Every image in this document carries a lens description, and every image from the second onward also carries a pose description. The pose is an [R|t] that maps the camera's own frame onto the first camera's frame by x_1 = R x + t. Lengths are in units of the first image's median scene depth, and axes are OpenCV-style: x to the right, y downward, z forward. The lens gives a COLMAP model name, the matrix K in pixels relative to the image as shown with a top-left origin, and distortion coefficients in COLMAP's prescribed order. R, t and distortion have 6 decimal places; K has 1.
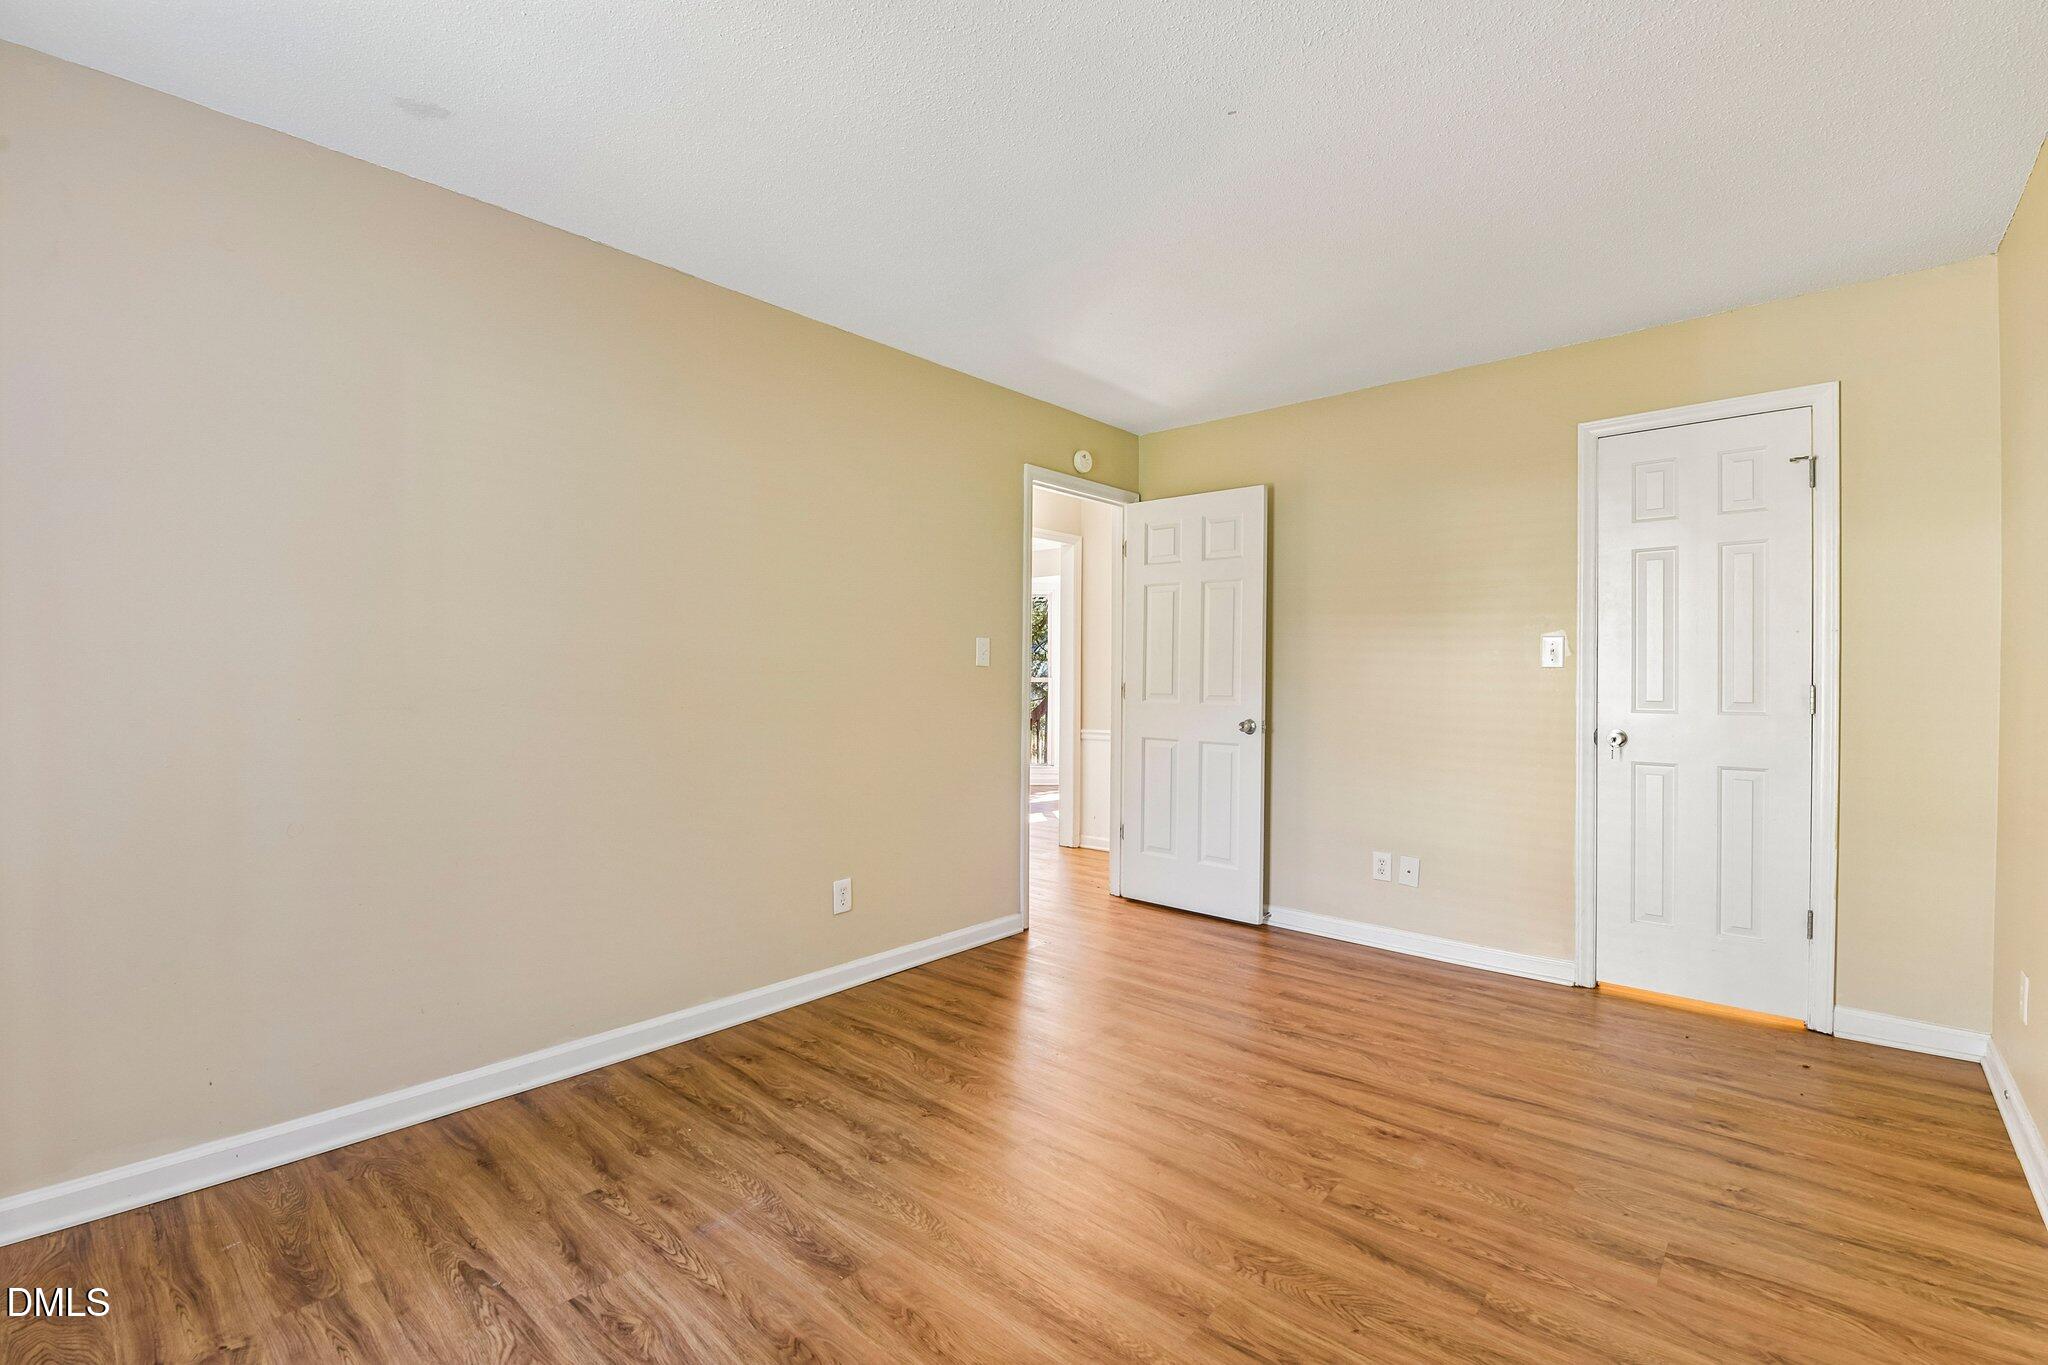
lens RADIAL K [[894.2, 0, 1024.0], [0, 894.2, 682.5], [0, 0, 1]] dist [0.002439, -0.010829]
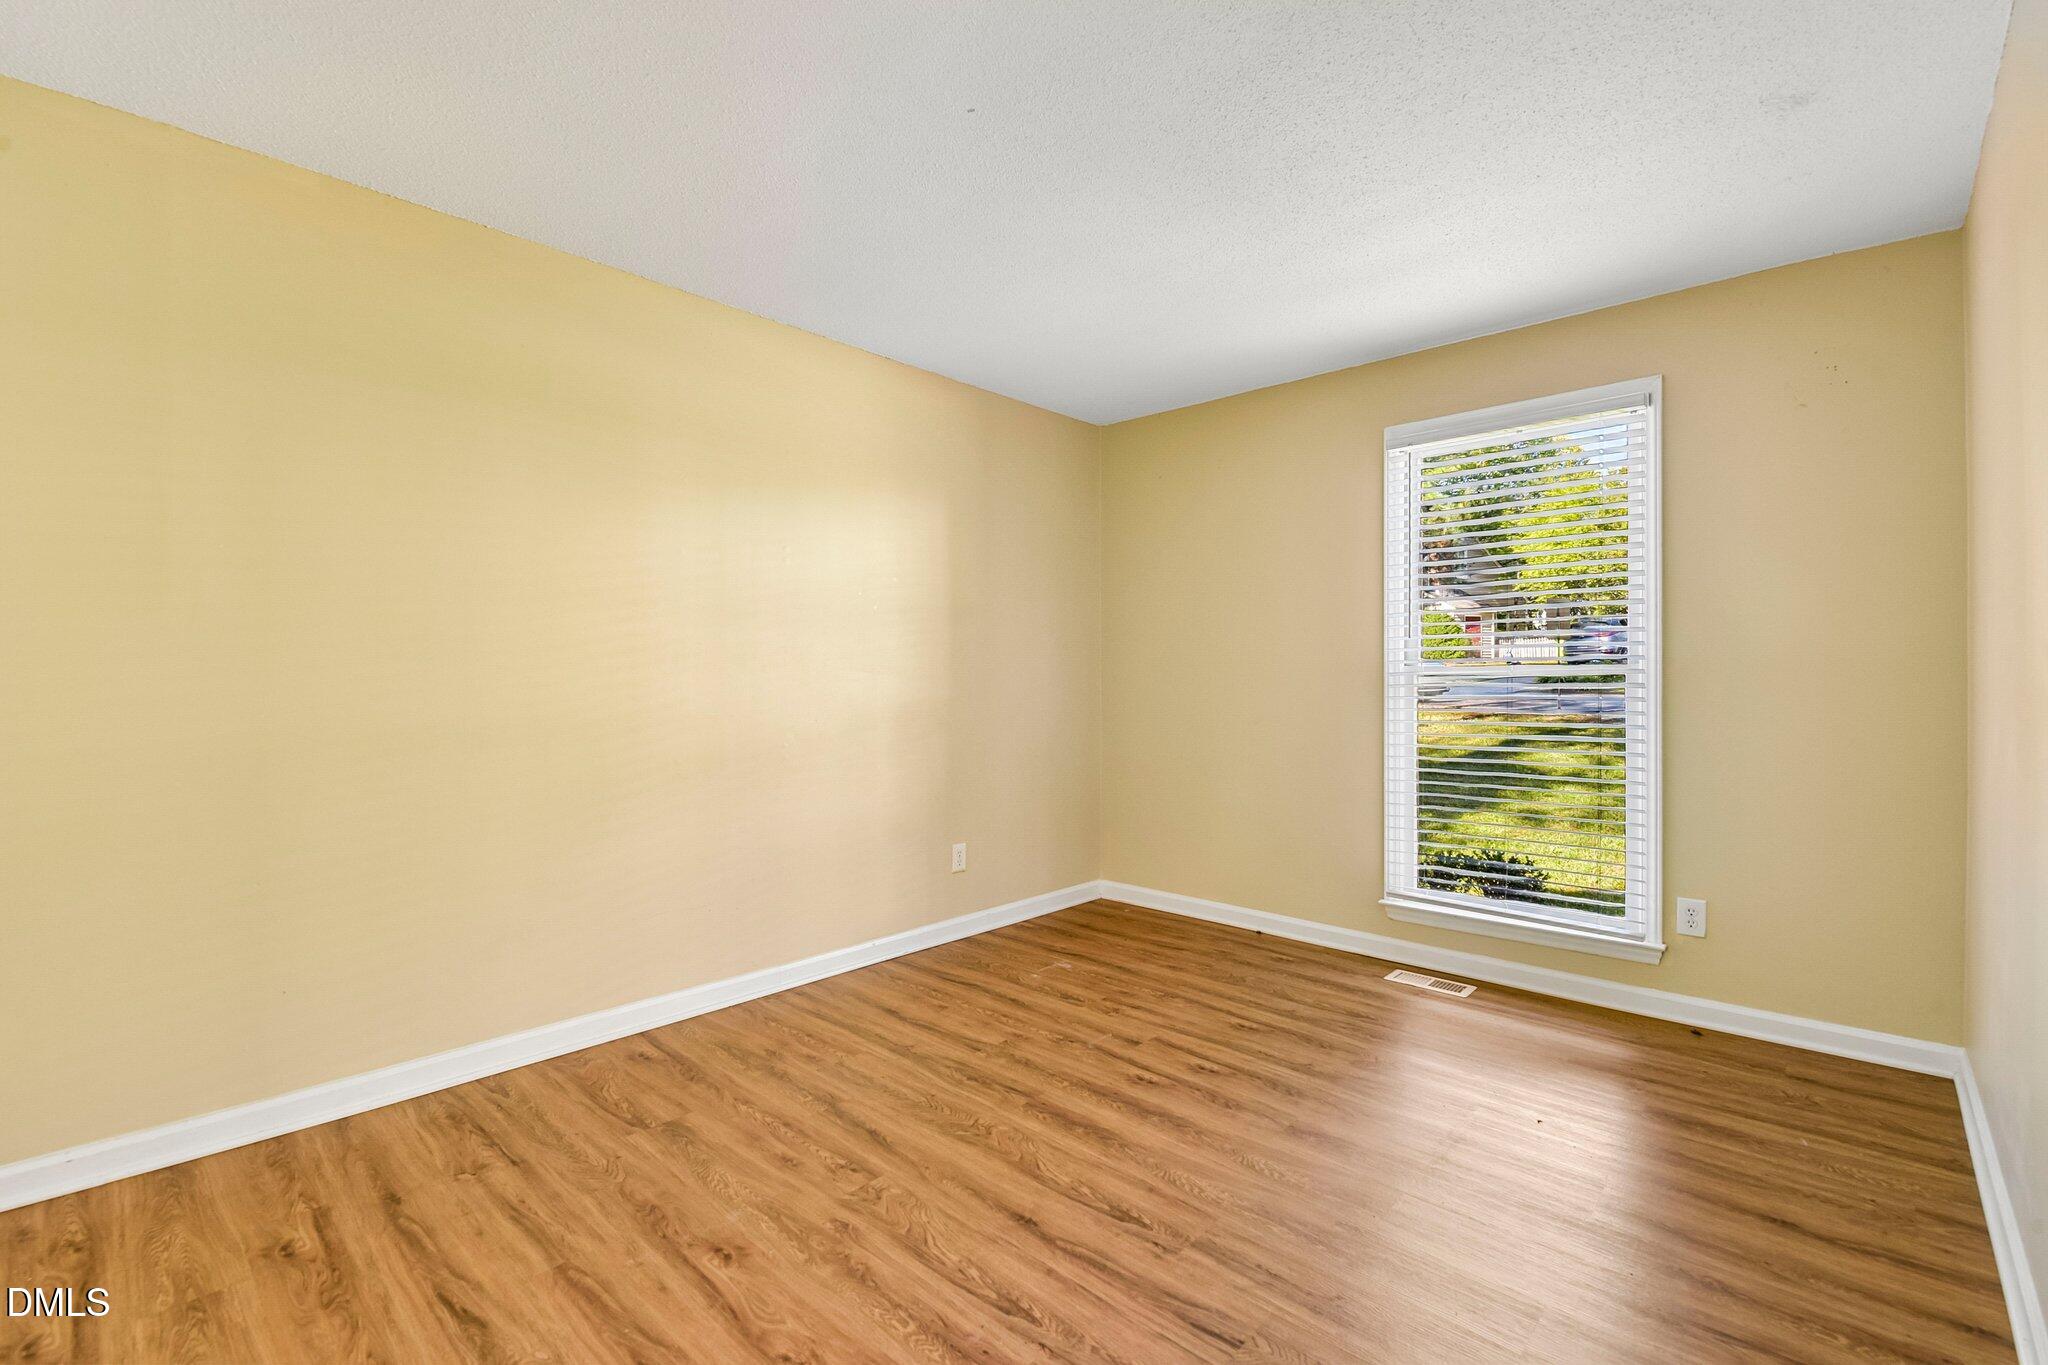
lens RADIAL K [[894.2, 0, 1024.0], [0, 894.2, 682.5], [0, 0, 1]] dist [0.002439, -0.010829]
pose [[-0.999807, -0.006095, 0.018688, 0.147258], [-0.005826, 0.999879, 0.014447, -0.010111], [-0.018774, 0.014335, -0.999721, 1.968194]]
